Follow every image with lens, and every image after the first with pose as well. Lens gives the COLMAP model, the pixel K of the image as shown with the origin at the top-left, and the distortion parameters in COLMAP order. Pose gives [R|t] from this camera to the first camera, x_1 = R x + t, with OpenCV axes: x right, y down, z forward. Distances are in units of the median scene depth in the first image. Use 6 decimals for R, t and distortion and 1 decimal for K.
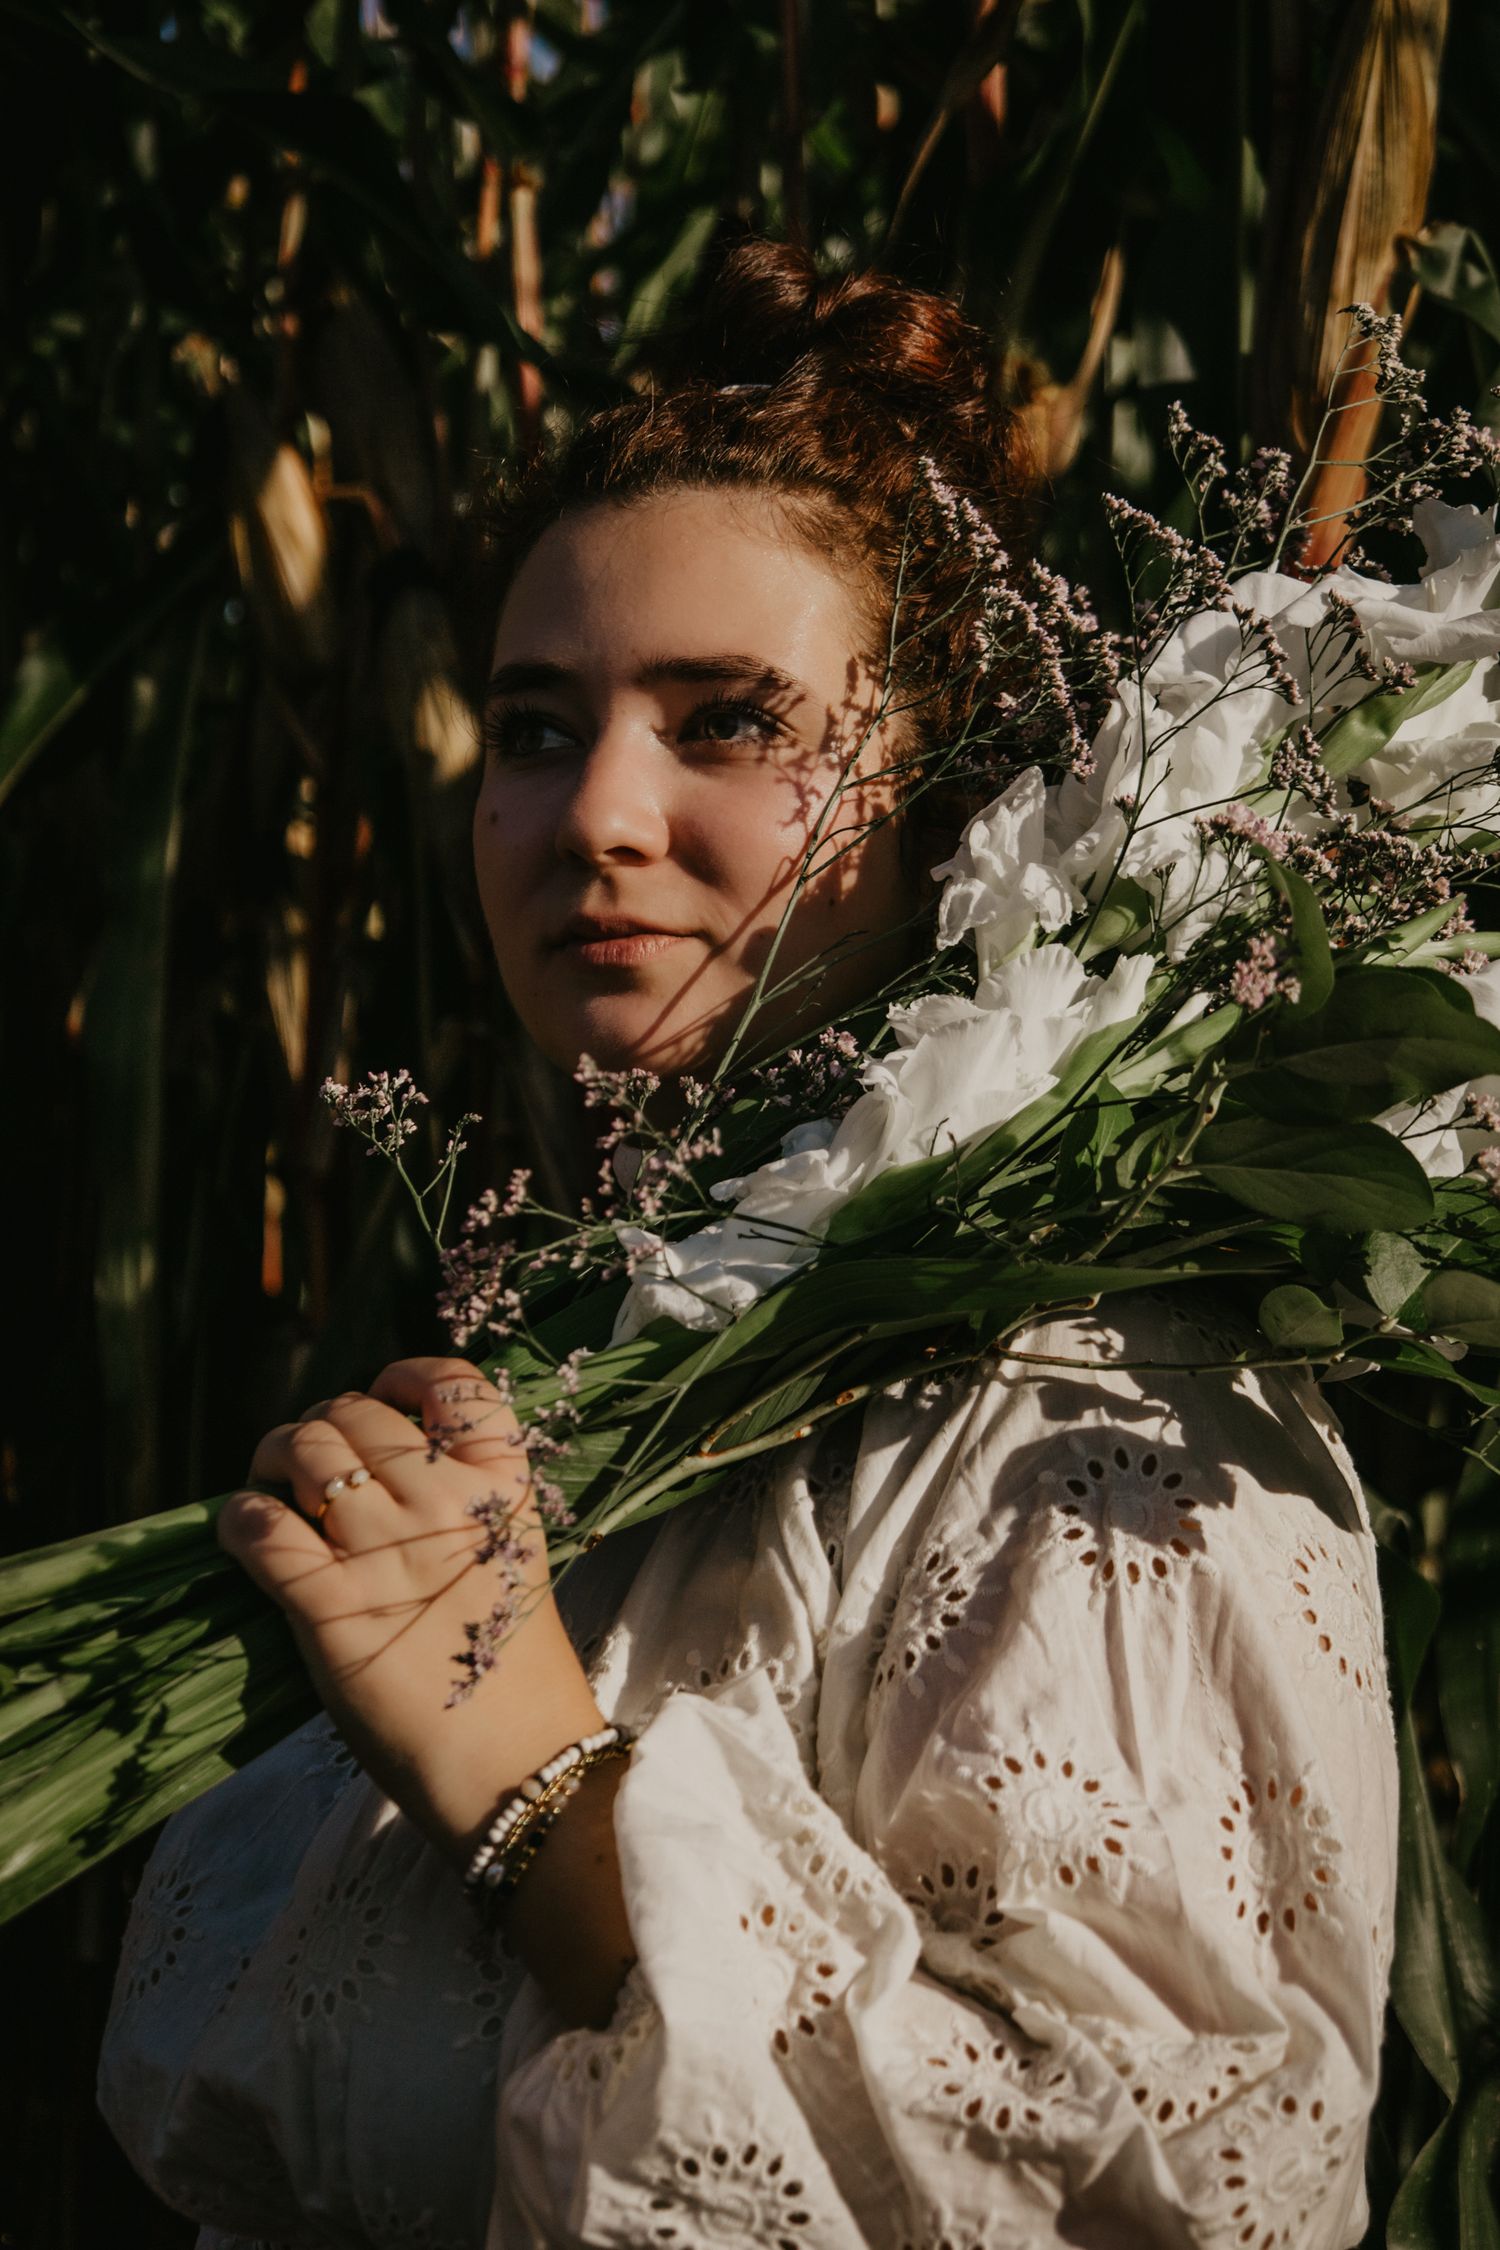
lens RADIAL K [[4768.6, 0, 748.8], [0, 4768.6, 1270.4], [0, 0, 1]] dist [0.635965, -0.145929]
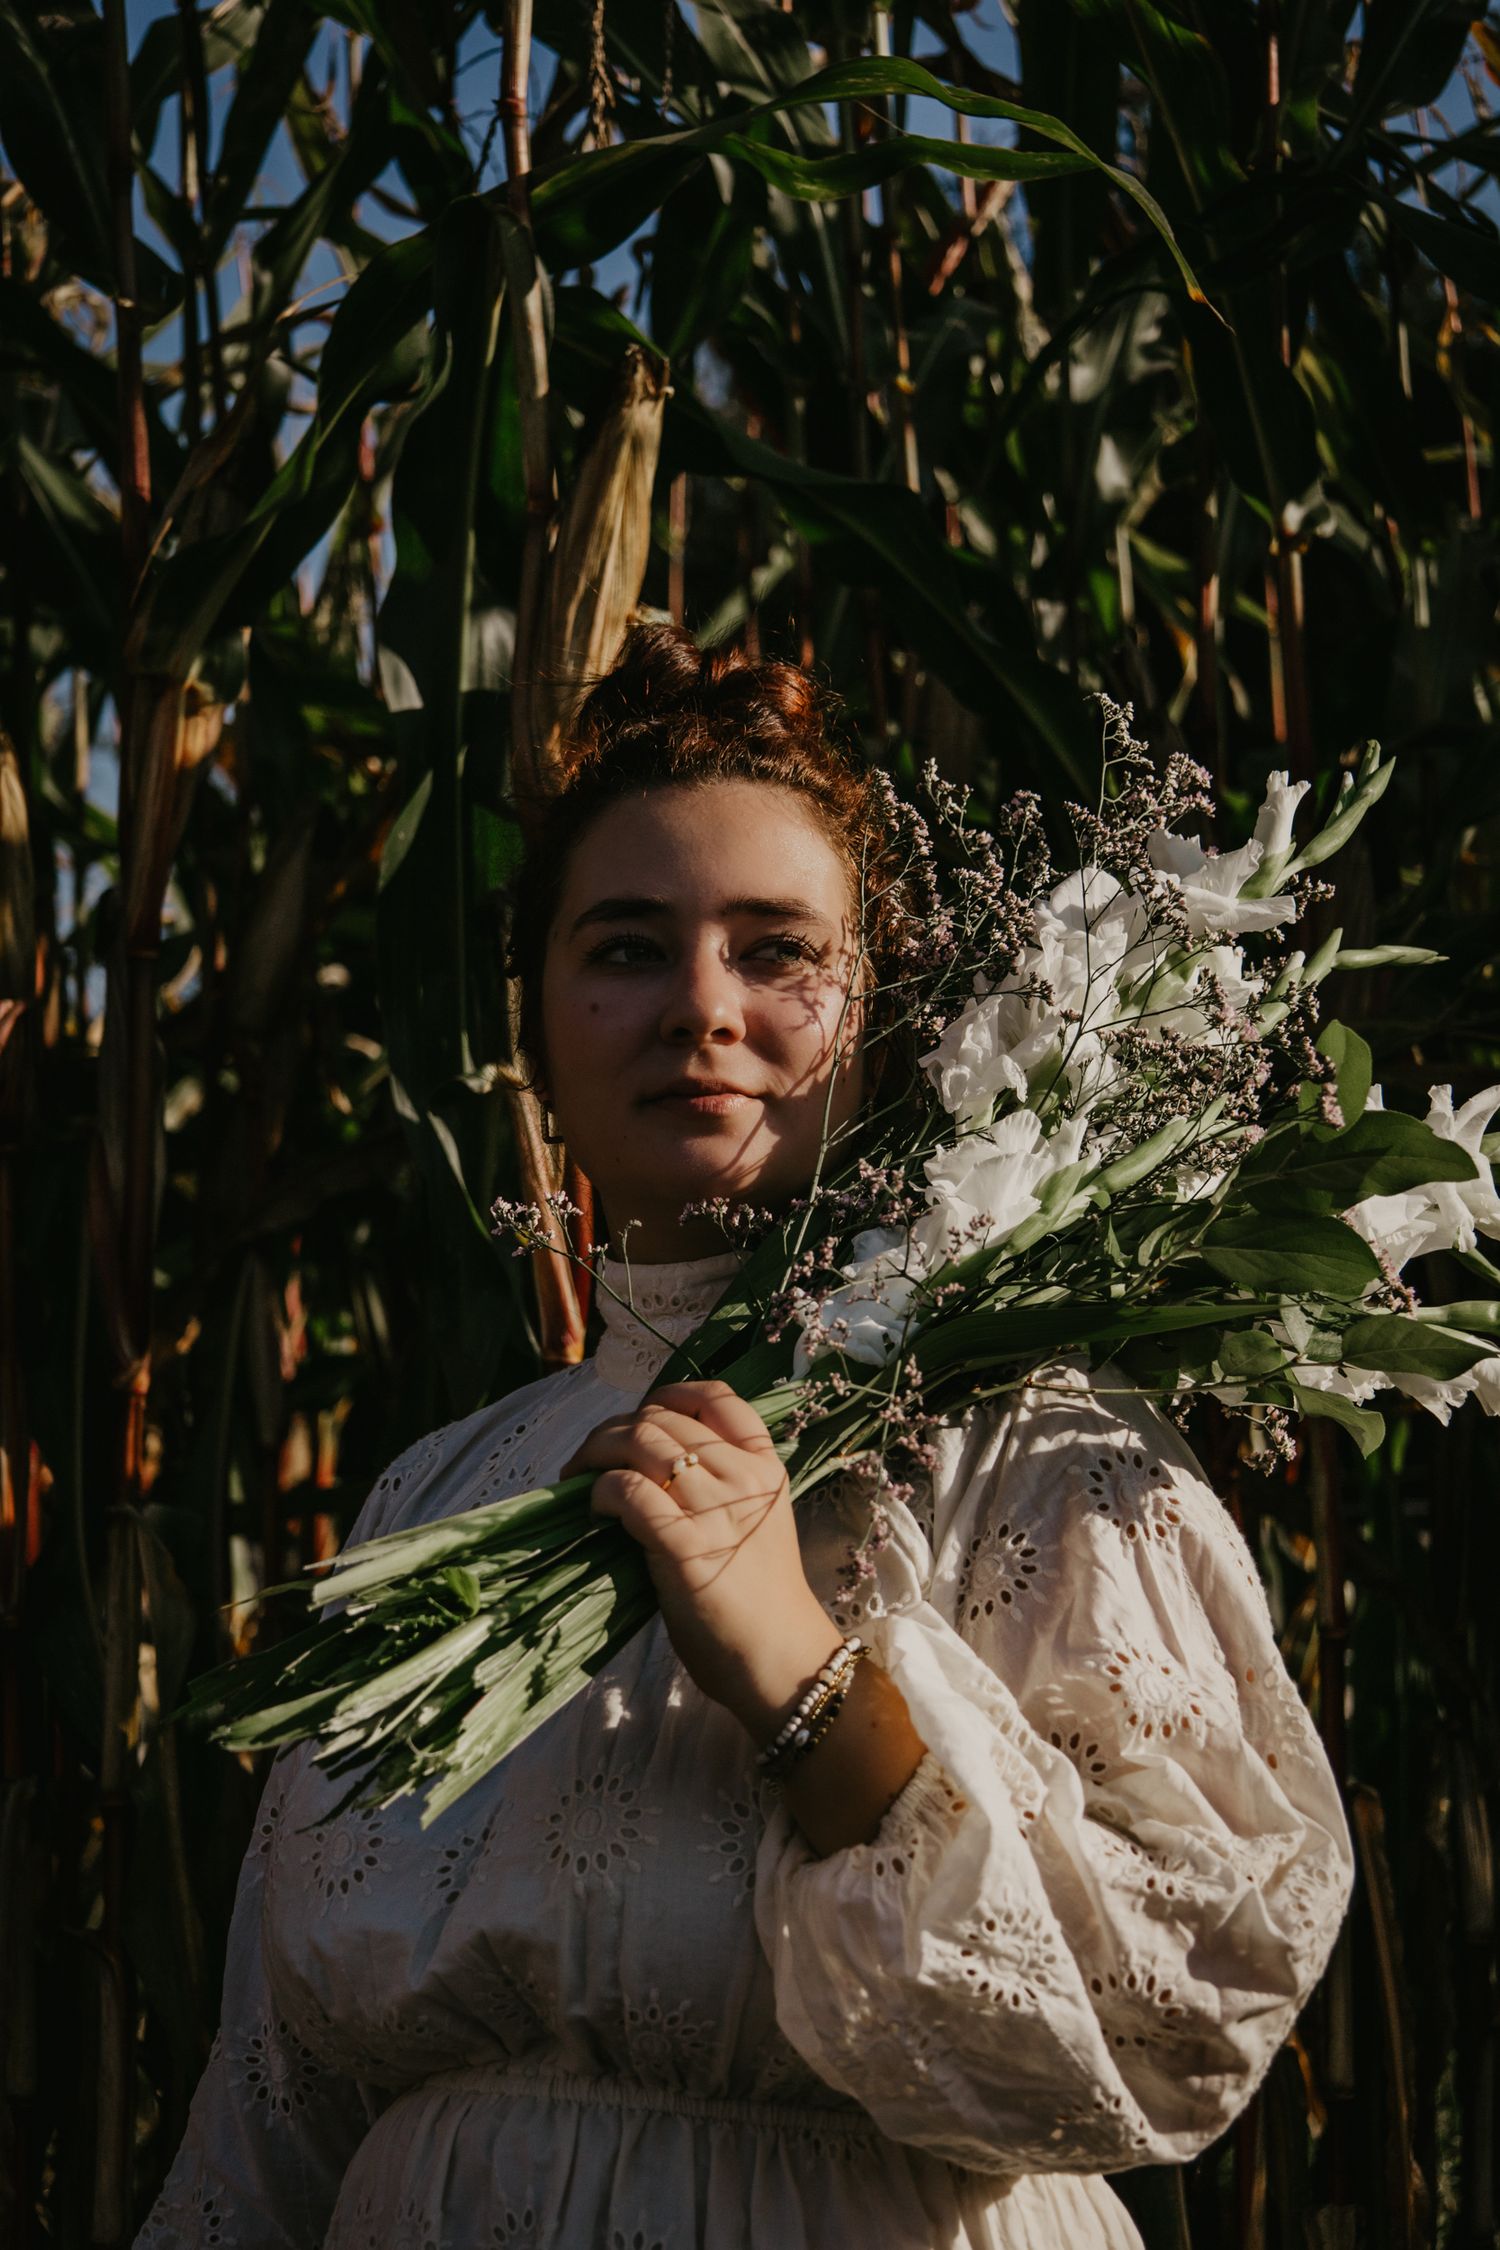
lens RADIAL K [[4768.6, 0, 748.8], [0, 4768.6, 1270.4], [0, 0, 1]] dist [0.635965, -0.145929]
pose [[0.895376, 0.022182, 0.444759, -0.679486], [0.016836, 0.996358, -0.083586, 0.103757], [-0.444993, 0.082328, 0.891742, -0.245812]]
